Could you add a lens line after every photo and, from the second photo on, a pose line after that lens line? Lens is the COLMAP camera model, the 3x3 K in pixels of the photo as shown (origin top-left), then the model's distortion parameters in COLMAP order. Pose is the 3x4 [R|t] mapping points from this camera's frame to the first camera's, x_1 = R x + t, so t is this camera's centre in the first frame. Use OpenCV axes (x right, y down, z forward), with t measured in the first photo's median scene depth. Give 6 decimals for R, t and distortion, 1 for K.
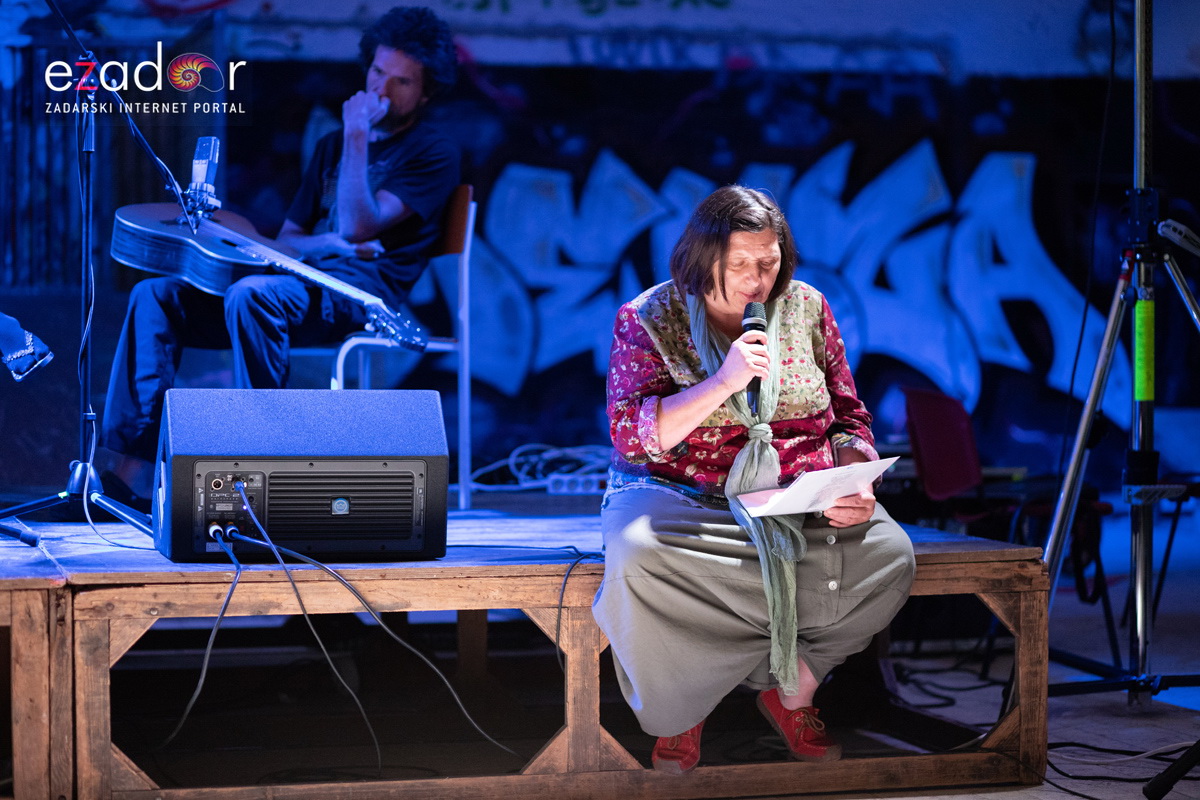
lens RADIAL K [[2950.0, 0, 613.0], [0, 2950.0, 395.6], [0, 0, 1]] dist [-0.046209, -1.357236]
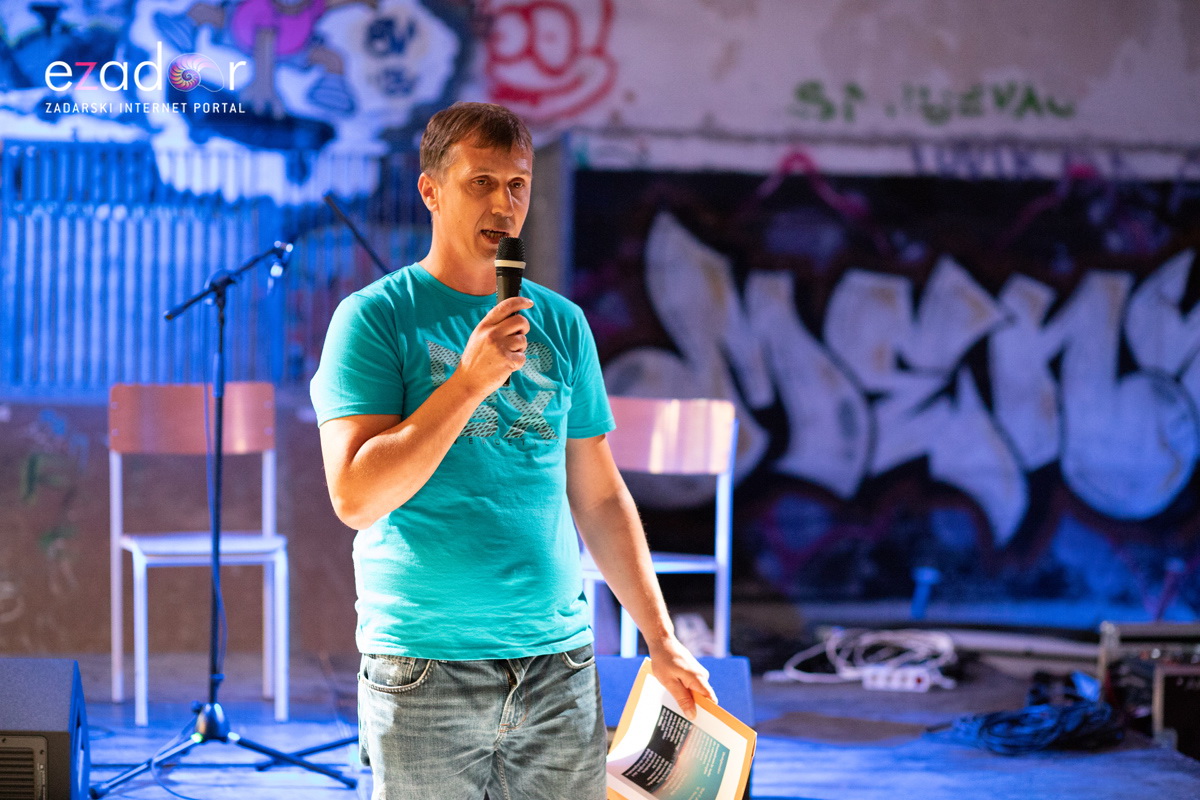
lens RADIAL K [[2880.9, 0, 601.5], [0, 2880.9, 401.3], [0, 0, 1]] dist [0.007352, -1.319065]
pose [[0.991712, 0.022284, -0.126533, 0.015307], [-0.020765, 0.999696, 0.013316, -0.104785], [0.126791, -0.010578, 0.991873, 0.007311]]
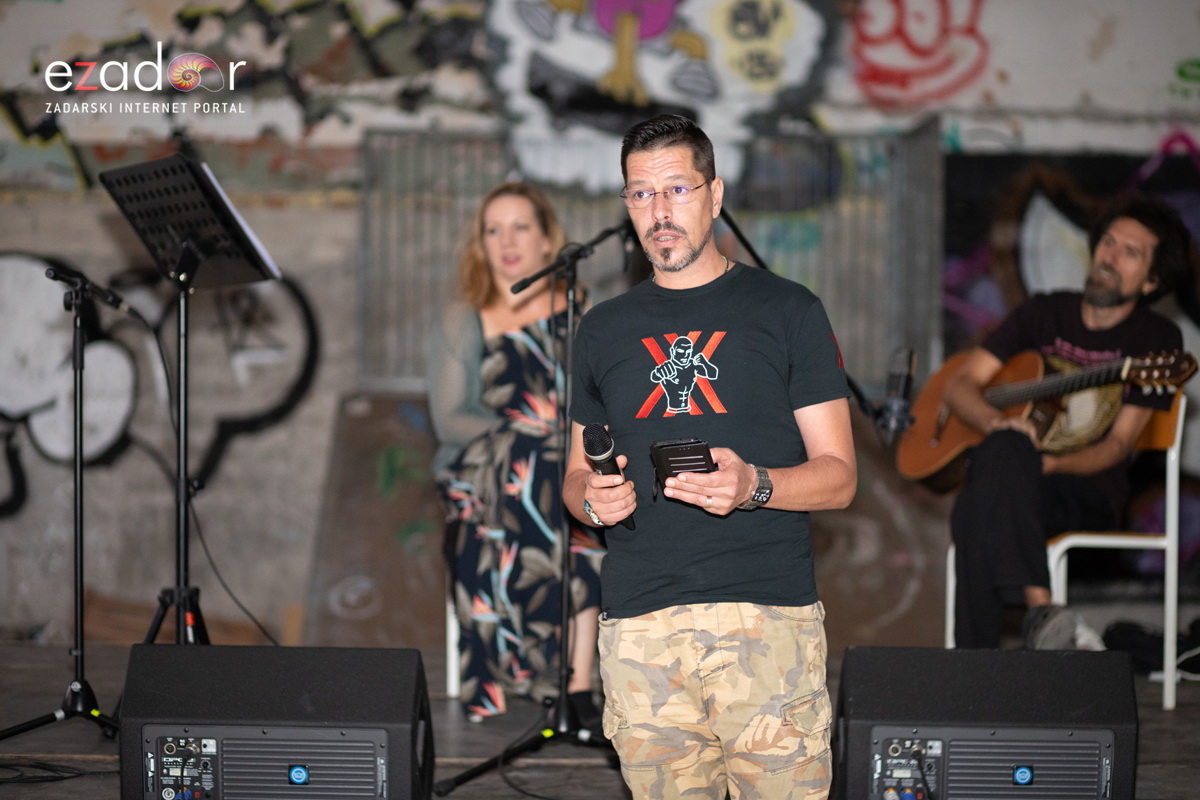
lens RADIAL K [[2906.6, 0, 599.1], [0, 2906.6, 398.6], [0, 0, 1]] dist [-0.078893, -0.550436]
pose [[0.967098, 0.017306, -0.253816, 0.010871], [-0.014537, 0.999813, 0.012780, -0.094521], [0.253989, -0.008670, 0.967168, 0.057024]]
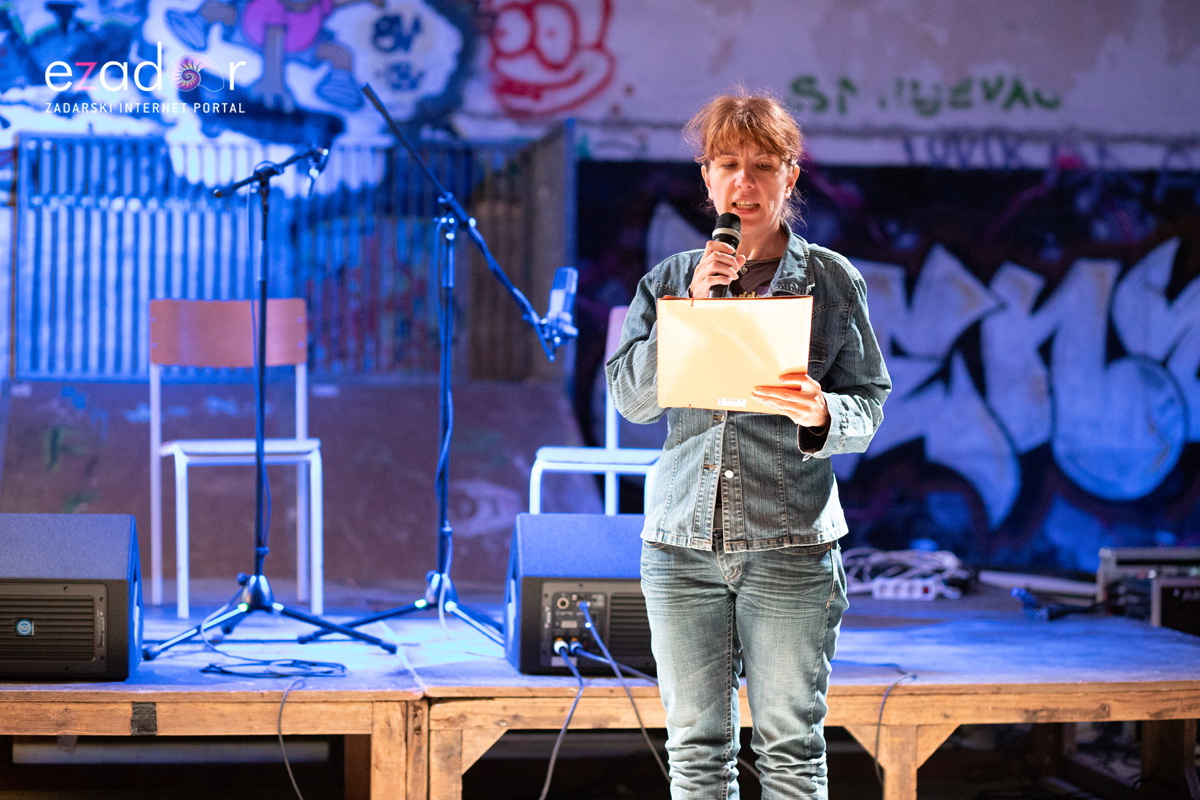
lens RADIAL K [[2875.4, 0, 605.2], [0, 2875.4, 399.5], [0, 0, 1]] dist [-0.032704, -1.017805]
pose [[0.992784, 0.010757, -0.119436, 0.006087], [-0.012673, 0.999803, -0.015300, -0.028310], [0.119247, 0.016703, 0.992724, -0.045651]]
